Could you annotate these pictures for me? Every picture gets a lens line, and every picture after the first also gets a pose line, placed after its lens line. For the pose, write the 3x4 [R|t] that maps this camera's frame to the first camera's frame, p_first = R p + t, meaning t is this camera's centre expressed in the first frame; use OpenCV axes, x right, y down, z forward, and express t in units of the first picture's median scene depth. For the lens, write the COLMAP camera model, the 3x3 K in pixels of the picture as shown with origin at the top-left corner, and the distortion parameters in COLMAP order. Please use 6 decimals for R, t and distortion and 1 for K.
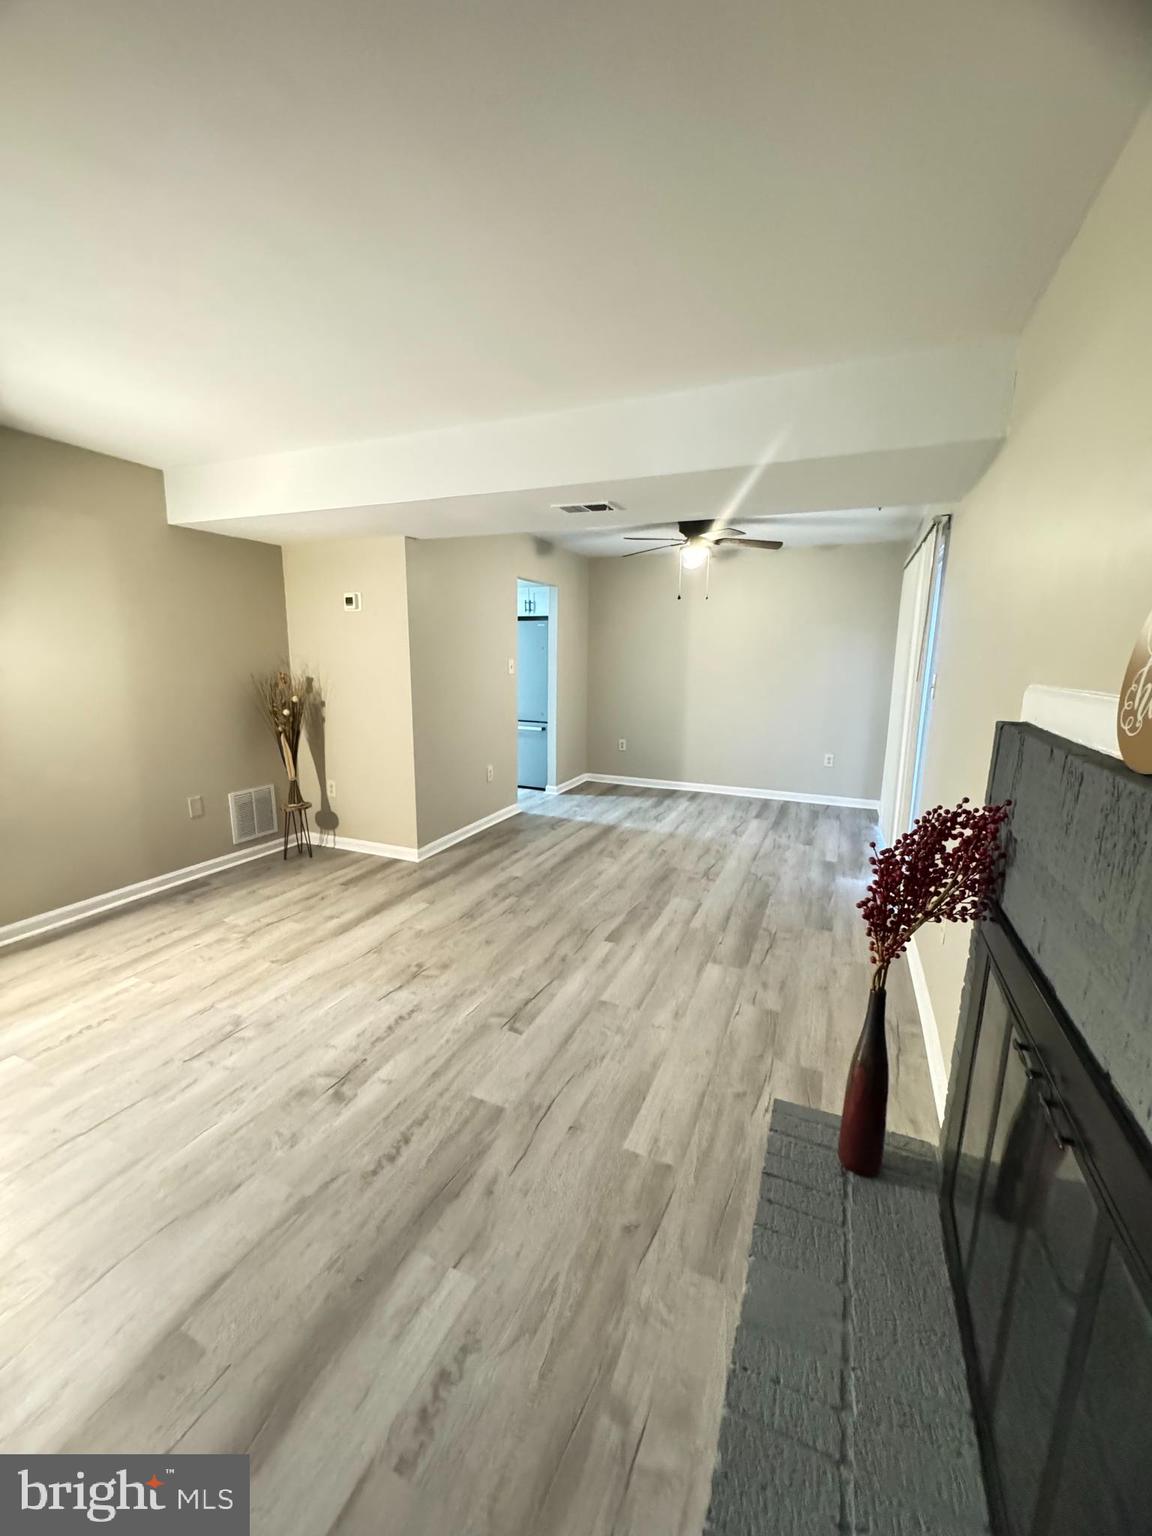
lens RADIAL K [[611.6, 0, 576.9], [0, 611.6, 763.8], [0, 0, 1]] dist [-0.005450, 0.000618]
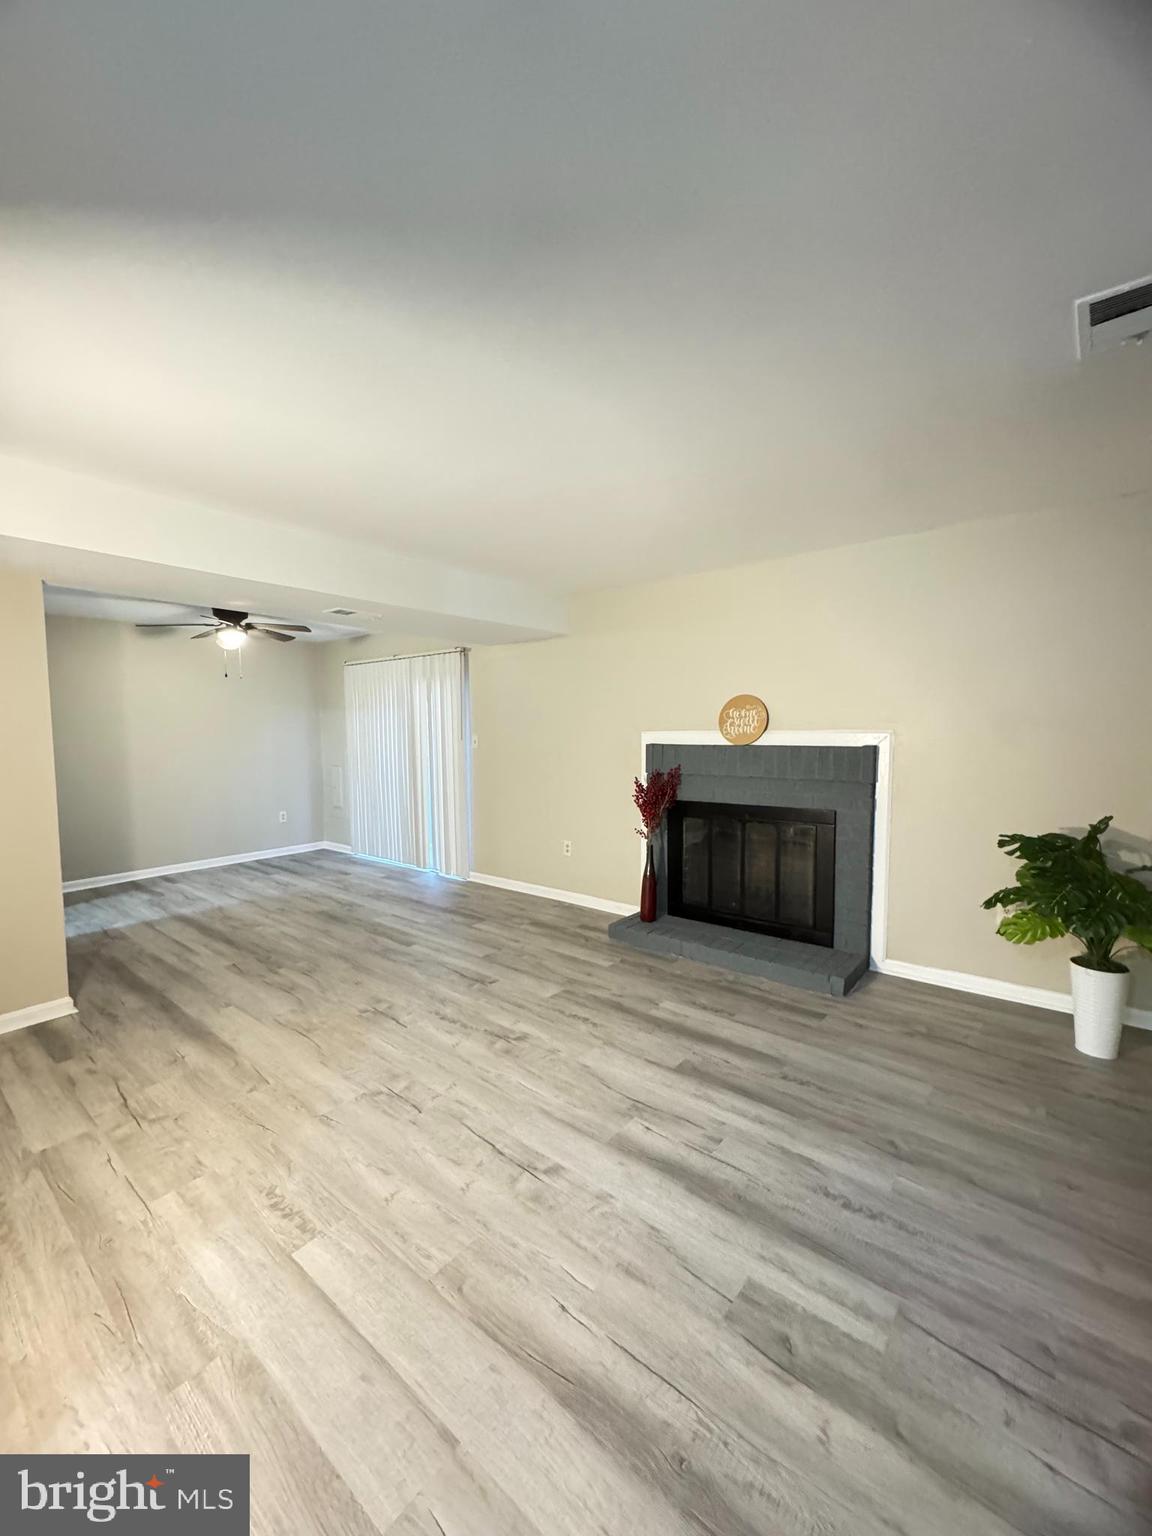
lens RADIAL K [[611.6, 0, 577.0], [0, 611.6, 760.7], [0, 0, 1]] dist [-0.005450, 0.000618]
pose [[0.269376, -0.066637, 0.960727, -0.783922], [0.185885, 0.982441, 0.016023, -0.035048], [-0.944925, 0.174269, 0.277033, 0.181329]]
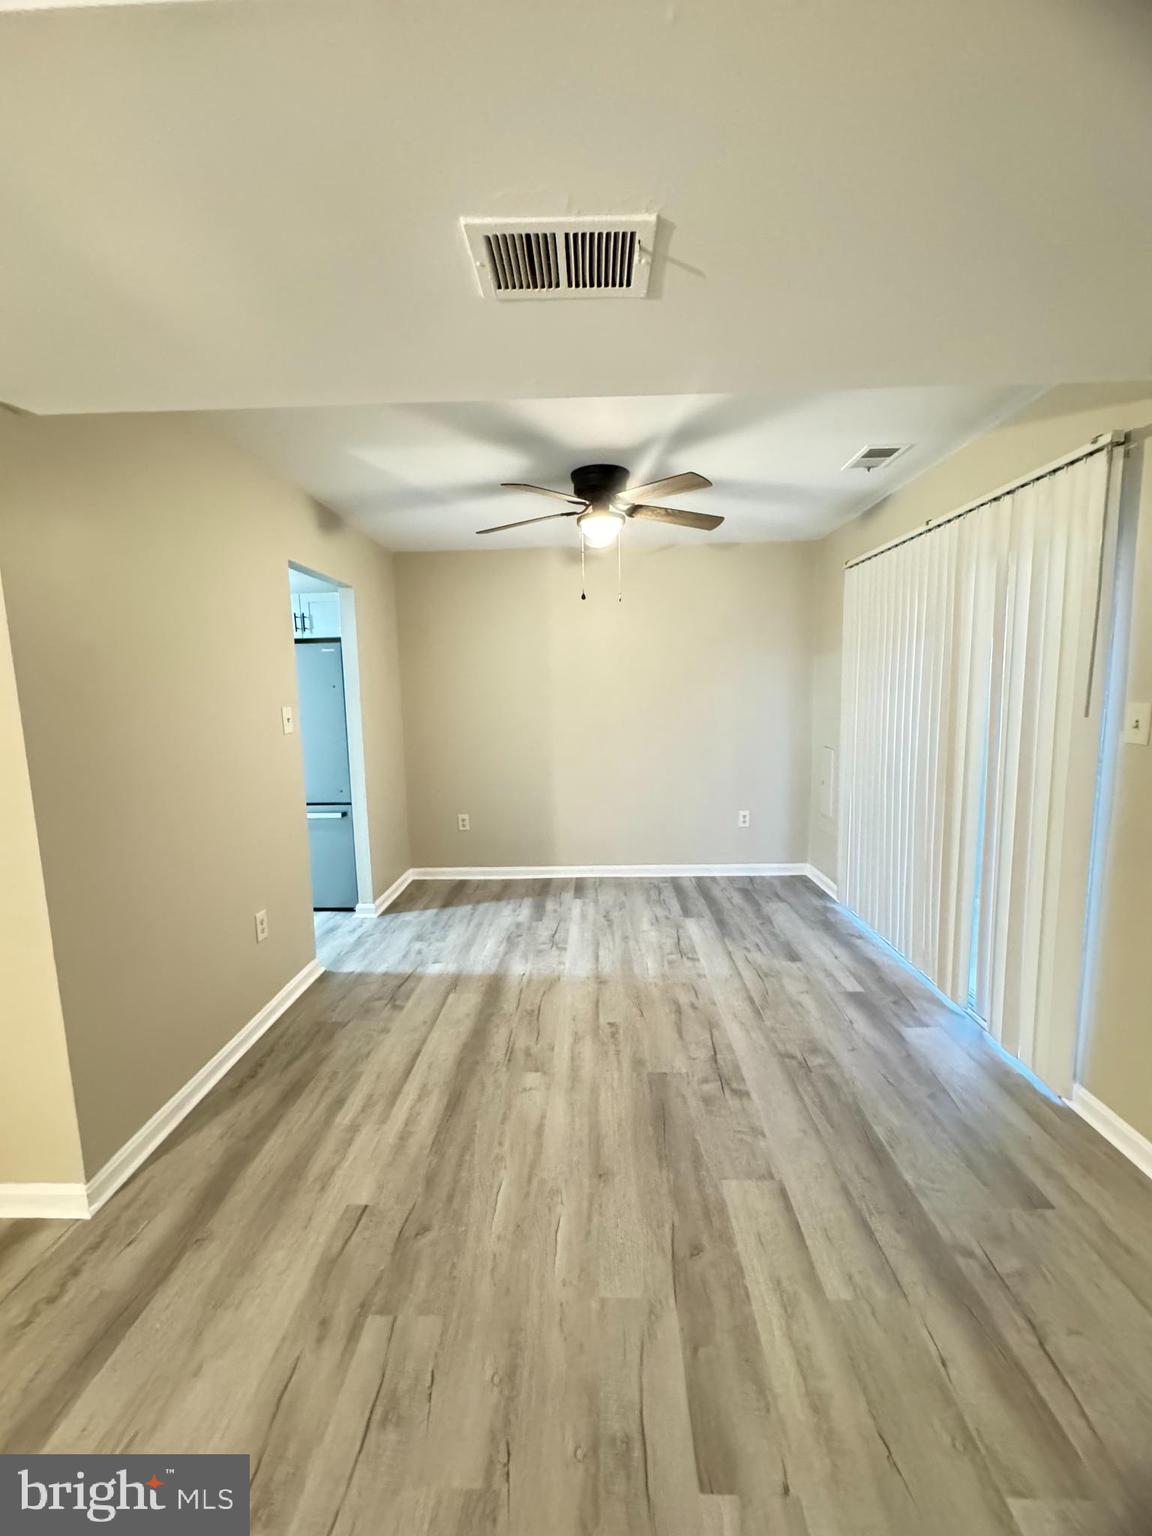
lens RADIAL K [[611.6, 0, 577.3], [0, 611.6, 768.7], [0, 0, 1]] dist [-0.005450, 0.000618]
pose [[0.928805, -0.077982, 0.362272, -0.084910], [0.097723, 0.994546, -0.036461, -0.087156], [-0.357452, 0.069268, 0.931359, 0.496522]]
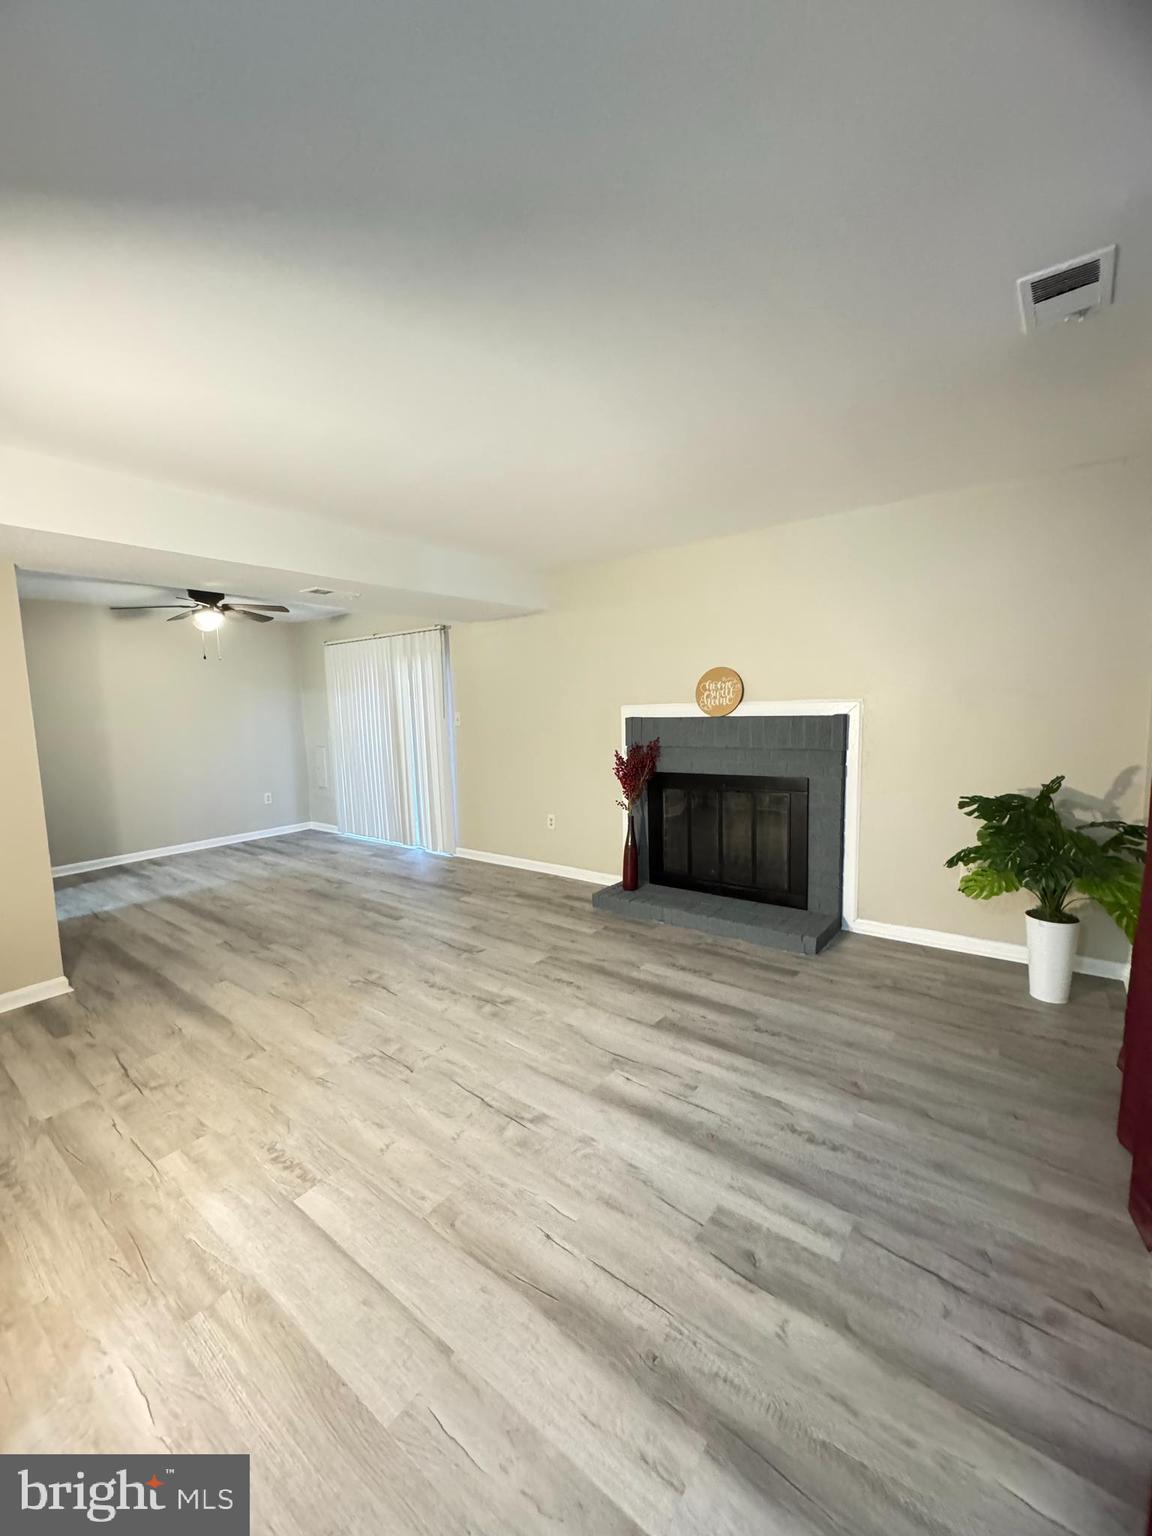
lens RADIAL K [[611.6, 0, 577.4], [0, 611.6, 762.6], [0, 0, 1]] dist [-0.005450, 0.000618]
pose [[0.245576, -0.111392, 0.962956, -0.799602], [0.205658, 0.976750, 0.060540, -0.030021], [-0.947310, 0.183173, 0.262775, 0.169166]]
